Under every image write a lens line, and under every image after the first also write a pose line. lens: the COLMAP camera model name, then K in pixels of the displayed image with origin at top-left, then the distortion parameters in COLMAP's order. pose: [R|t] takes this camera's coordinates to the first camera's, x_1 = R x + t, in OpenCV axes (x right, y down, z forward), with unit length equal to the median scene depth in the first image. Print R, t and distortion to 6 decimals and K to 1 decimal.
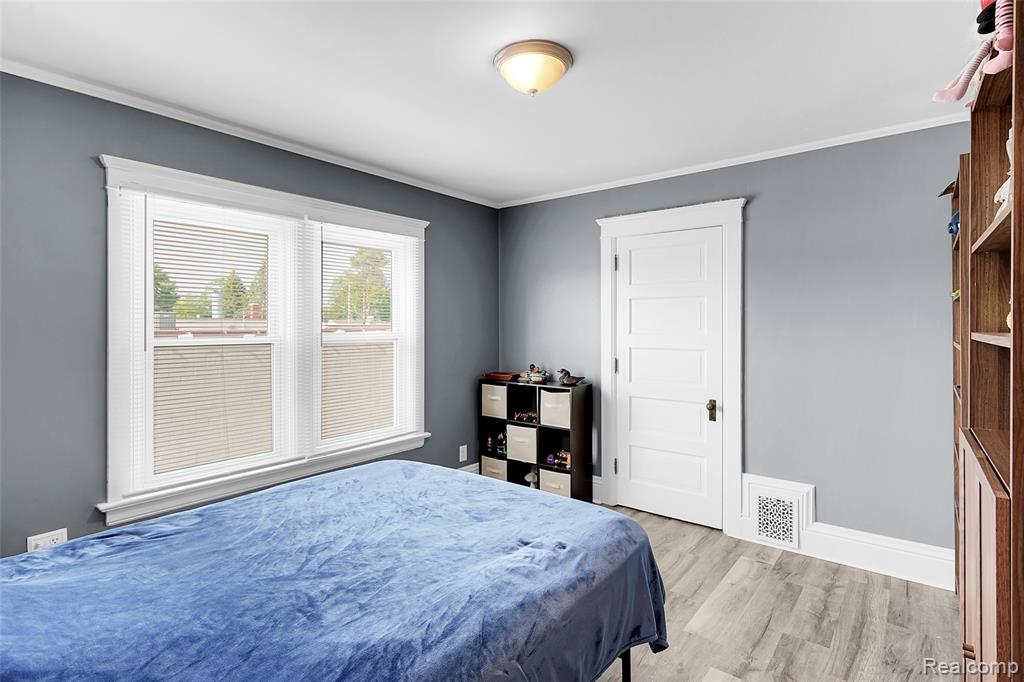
lens RADIAL K [[504.5, 0, 517.1], [0, 504.5, 339.3], [0, 0, 1]] dist [0.002797, 0.000169]
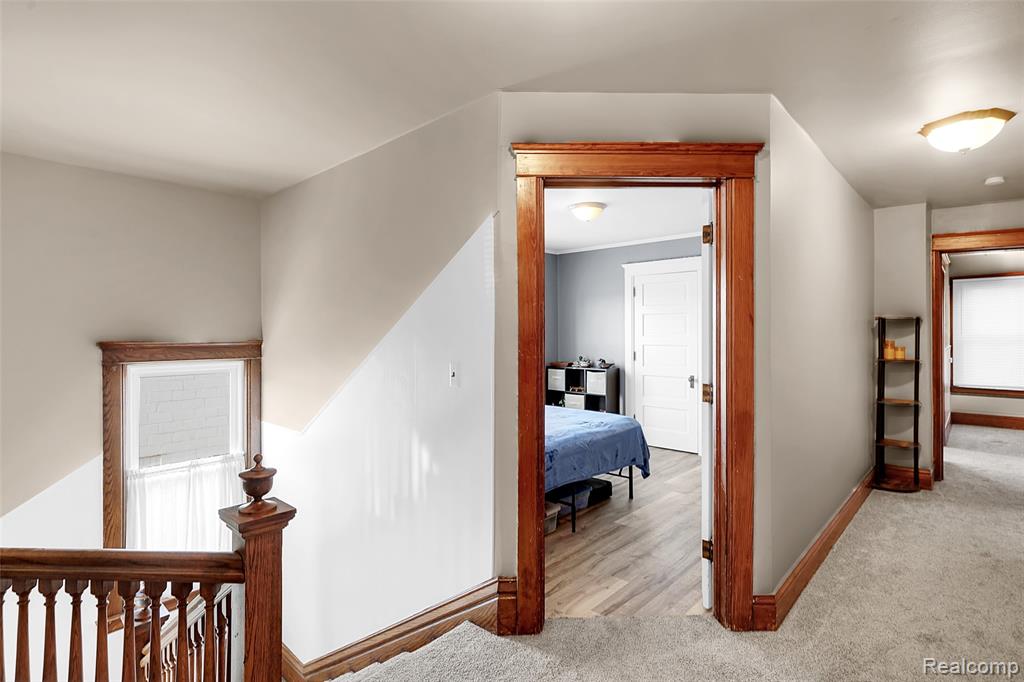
lens RADIAL K [[504.5, 0, 517.1], [0, 504.5, 339.3], [0, 0, 1]] dist [0.002797, 0.000169]
pose [[0.997637, -0.001816, -0.068676, -0.063709], [0.000890, 0.999908, -0.013517, 0.020099], [0.068694, 0.013424, 0.997547, -0.611639]]
